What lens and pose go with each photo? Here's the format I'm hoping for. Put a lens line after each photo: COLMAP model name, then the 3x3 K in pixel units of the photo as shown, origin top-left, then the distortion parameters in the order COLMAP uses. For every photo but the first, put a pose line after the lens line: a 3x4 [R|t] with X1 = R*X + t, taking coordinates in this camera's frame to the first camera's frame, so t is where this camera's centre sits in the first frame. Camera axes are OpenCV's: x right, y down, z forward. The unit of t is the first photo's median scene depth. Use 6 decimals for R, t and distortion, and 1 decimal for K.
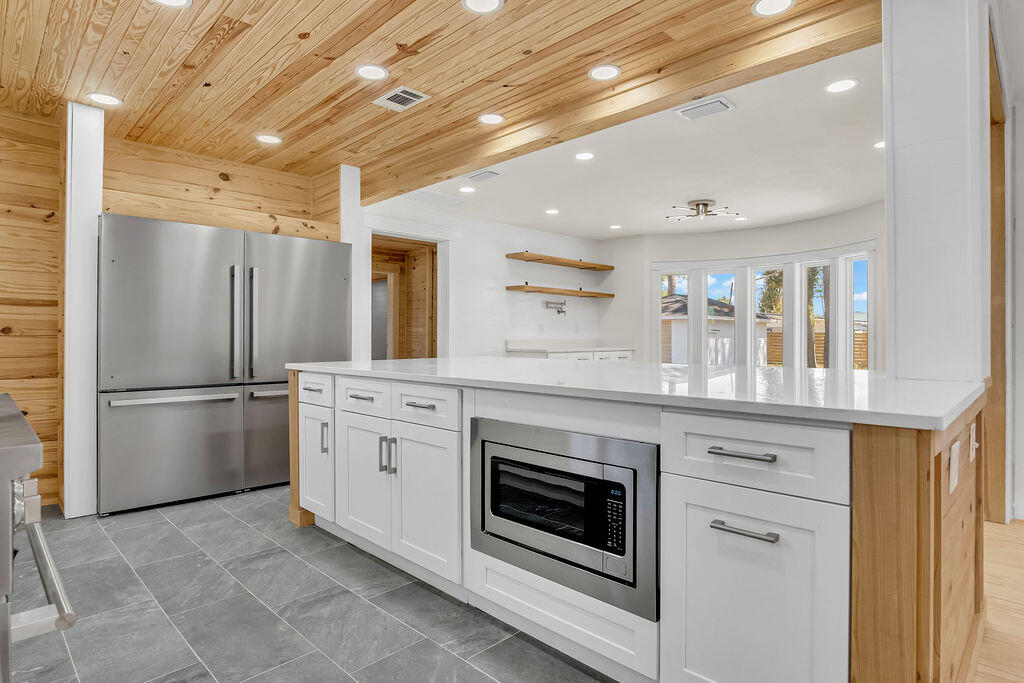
lens RADIAL K [[553.6, 0, 506.3], [0, 553.6, 326.2], [0, 0, 1]] dist [-0.017798, 0.000306]
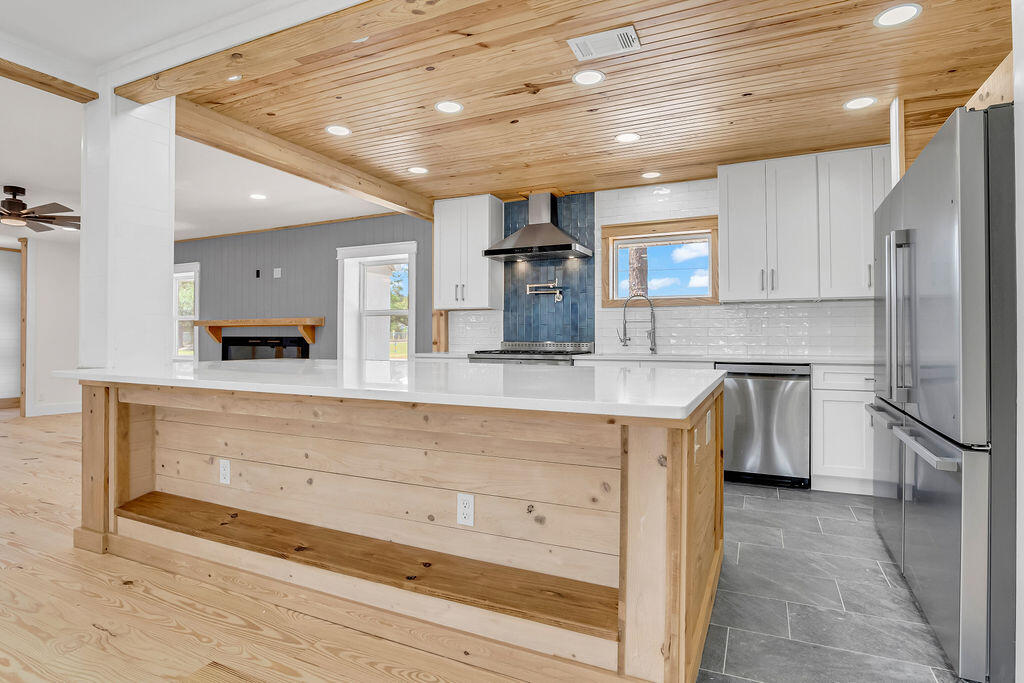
lens RADIAL K [[553.6, 0, 506.3], [0, 553.6, 326.2], [0, 0, 1]] dist [-0.017798, 0.000306]
pose [[-0.941506, 0.000999, -0.336994, 0.211752], [0.011906, 0.999470, -0.030301, 0.019868], [0.336785, -0.032541, -0.941019, 1.691494]]
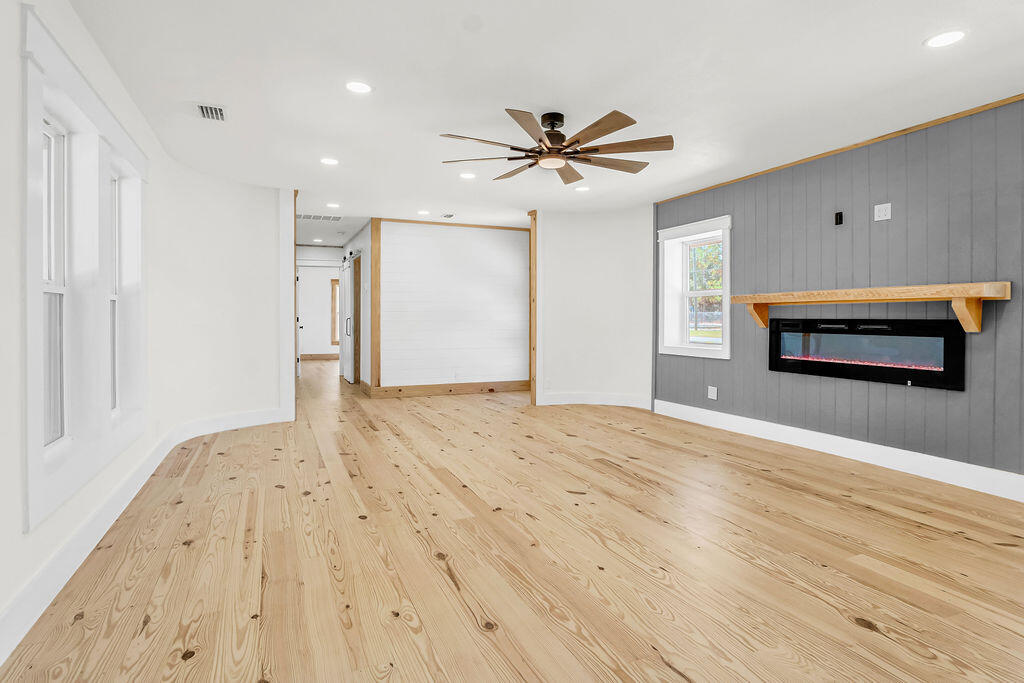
lens RADIAL K [[553.6, 0, 506.3], [0, 553.6, 326.2], [0, 0, 1]] dist [-0.017798, 0.000306]
pose [[-0.932903, -0.004939, 0.360095, 0.684898], [-0.005743, 0.999983, -0.001161, 0.008424], [-0.360083, -0.003151, -0.932915, 0.880533]]
